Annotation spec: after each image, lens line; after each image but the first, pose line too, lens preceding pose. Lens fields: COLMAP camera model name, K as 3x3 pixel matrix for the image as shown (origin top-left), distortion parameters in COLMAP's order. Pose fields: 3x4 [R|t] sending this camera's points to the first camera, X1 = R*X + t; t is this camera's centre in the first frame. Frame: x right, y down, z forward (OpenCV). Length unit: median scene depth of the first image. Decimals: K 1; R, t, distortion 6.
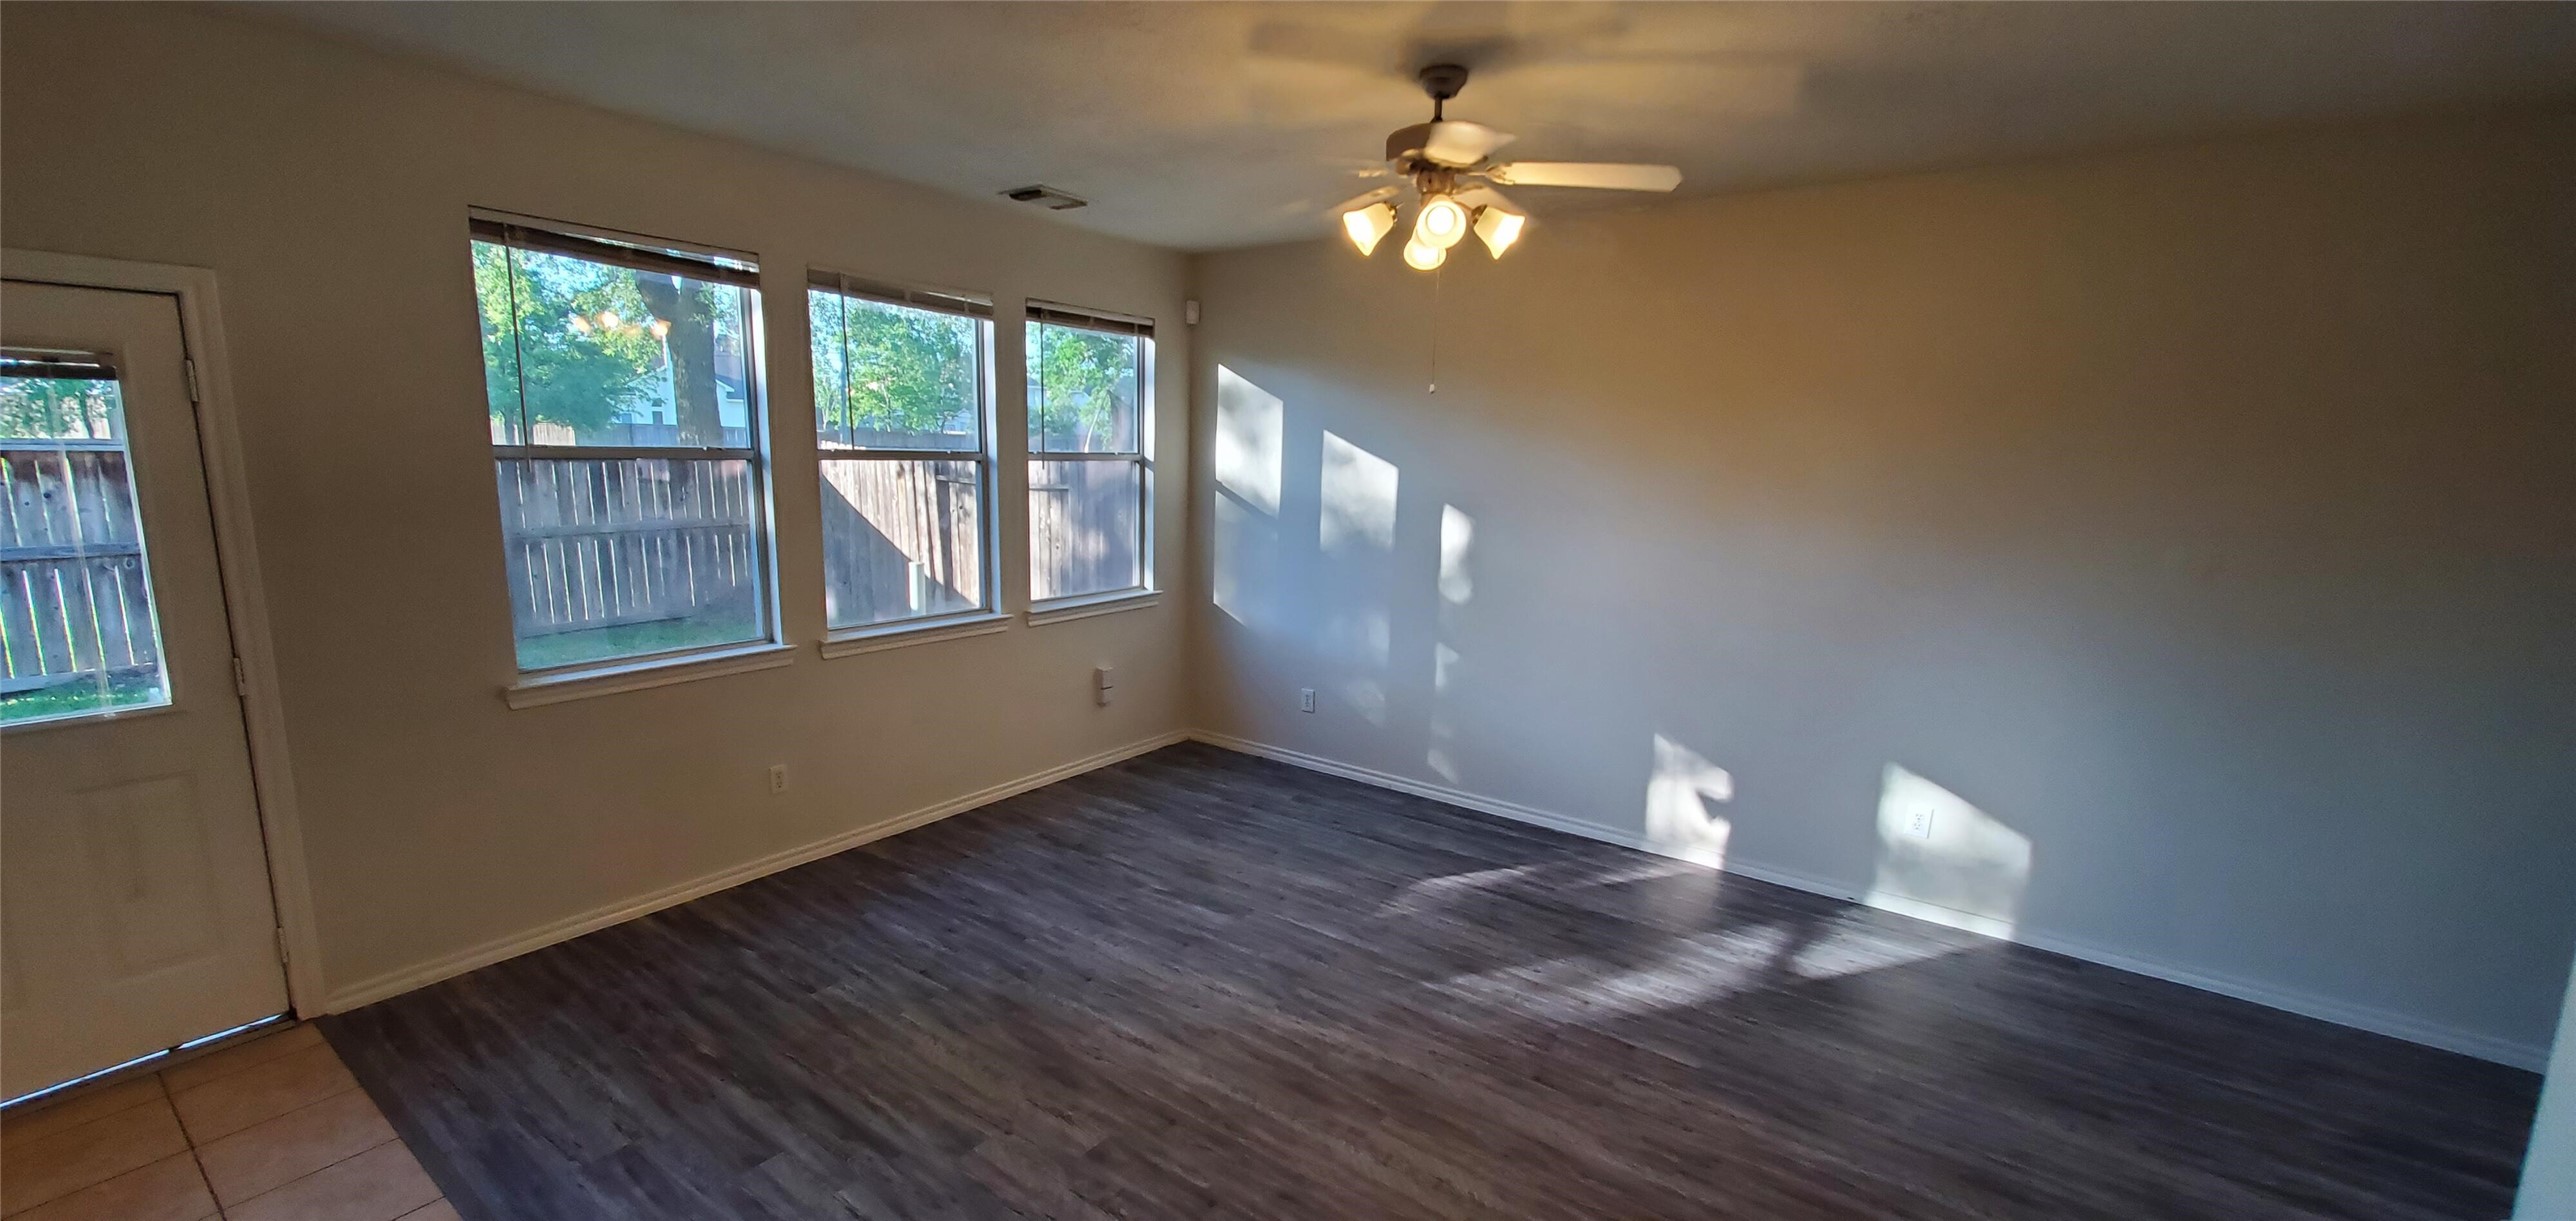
lens RADIAL K [[1018.7, 0, 1276.1], [0, 1018.7, 634.2], [0, 0, 1]] dist [-0.000510, -0.000431]
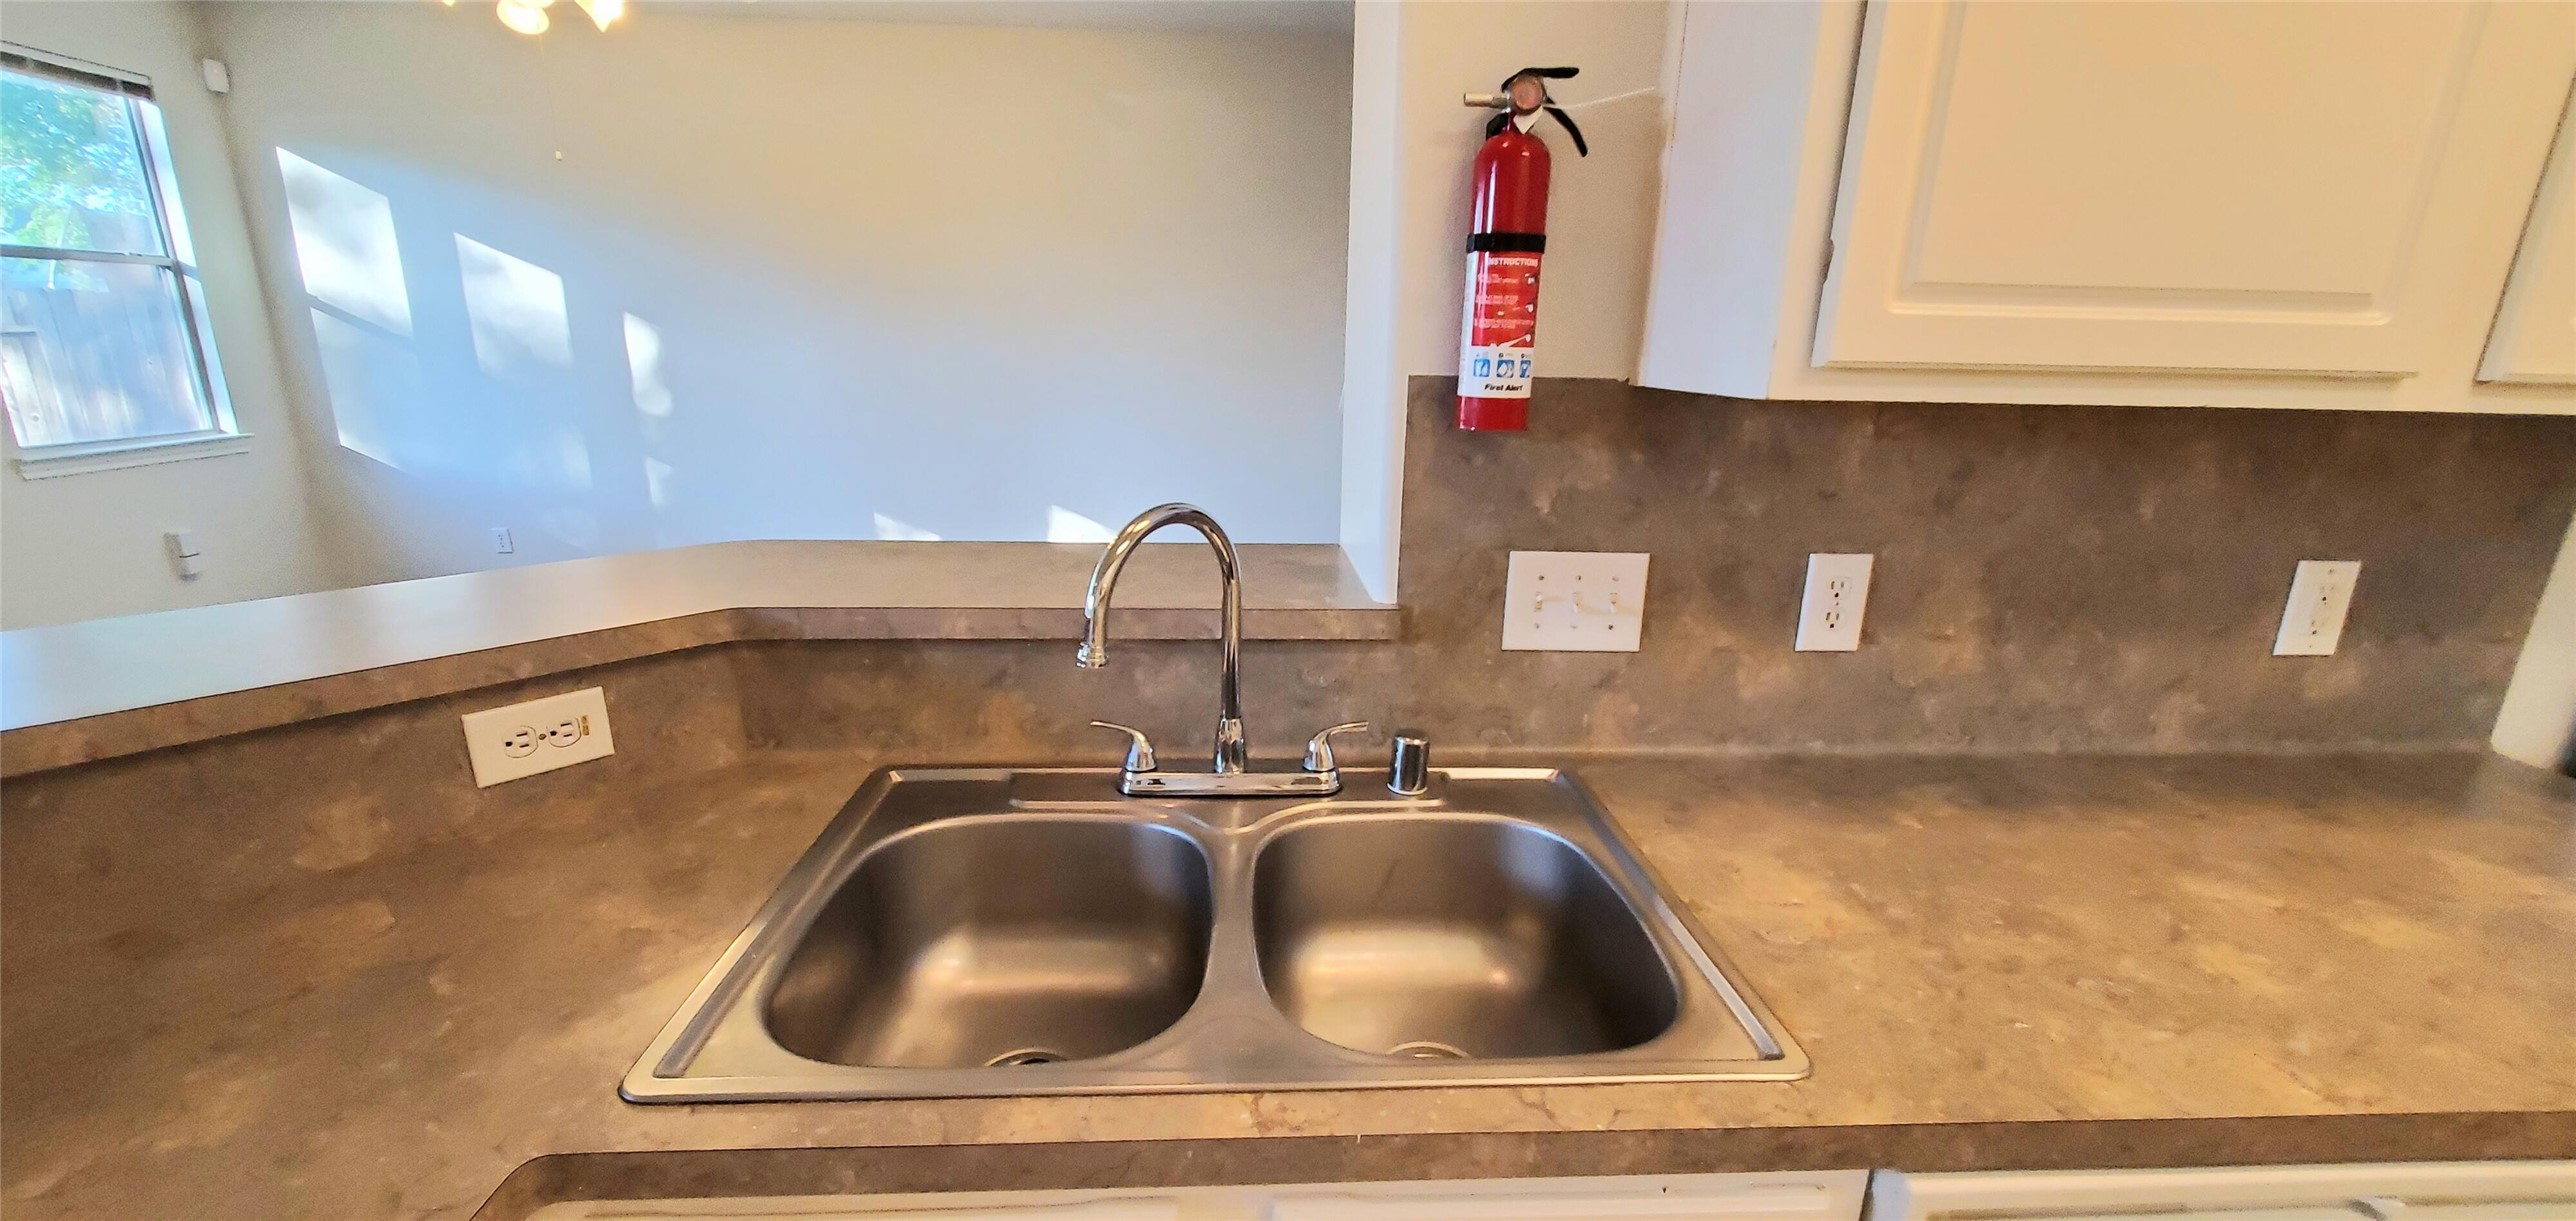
lens RADIAL K [[1022.2, 0, 1275.7], [0, 1022.2, 637.2], [0, 0, 1]] dist [0.001921, -0.004139]
pose [[0.777174, -0.183857, 0.601828, 0.004017], [0.113749, 0.981657, 0.153004, 0.114258], [-0.618920, -0.050453, 0.783832, -0.203521]]
